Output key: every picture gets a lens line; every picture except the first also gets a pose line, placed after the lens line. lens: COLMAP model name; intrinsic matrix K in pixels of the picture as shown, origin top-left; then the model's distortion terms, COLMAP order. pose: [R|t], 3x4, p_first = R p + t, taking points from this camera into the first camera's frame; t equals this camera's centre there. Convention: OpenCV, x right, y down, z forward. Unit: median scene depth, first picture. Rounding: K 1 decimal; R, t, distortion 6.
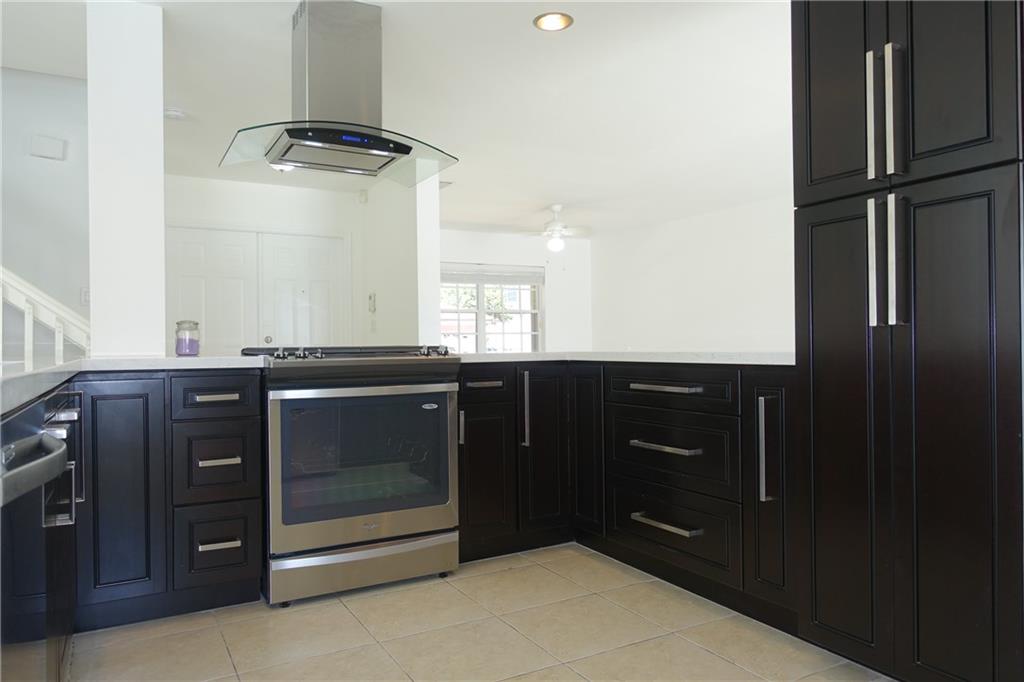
lens RADIAL K [[707.7, 0, 515.4], [0, 707.7, 344.1], [0, 0, 1]] dist [-0.000997, -0.002498]
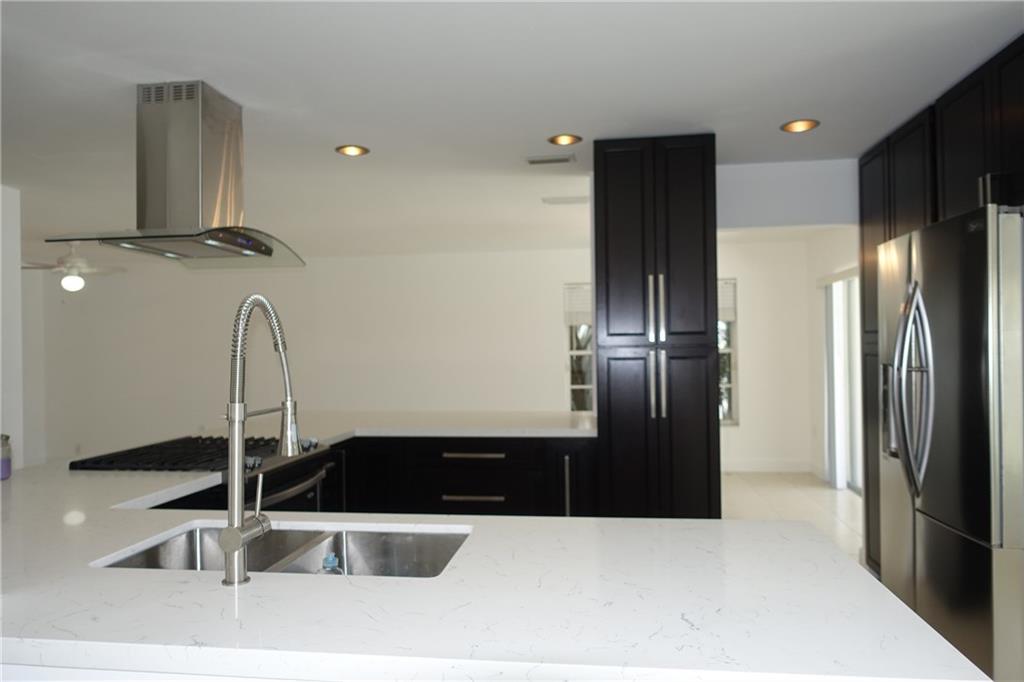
lens RADIAL K [[707.7, 0, 515.4], [0, 707.7, 344.1], [0, 0, 1]] dist [-0.000997, -0.002498]
pose [[0.598725, 0.008142, 0.800913, -0.740032], [0.004621, 0.999897, -0.013620, -0.118084], [-0.800941, 0.011856, 0.598626, 0.083173]]
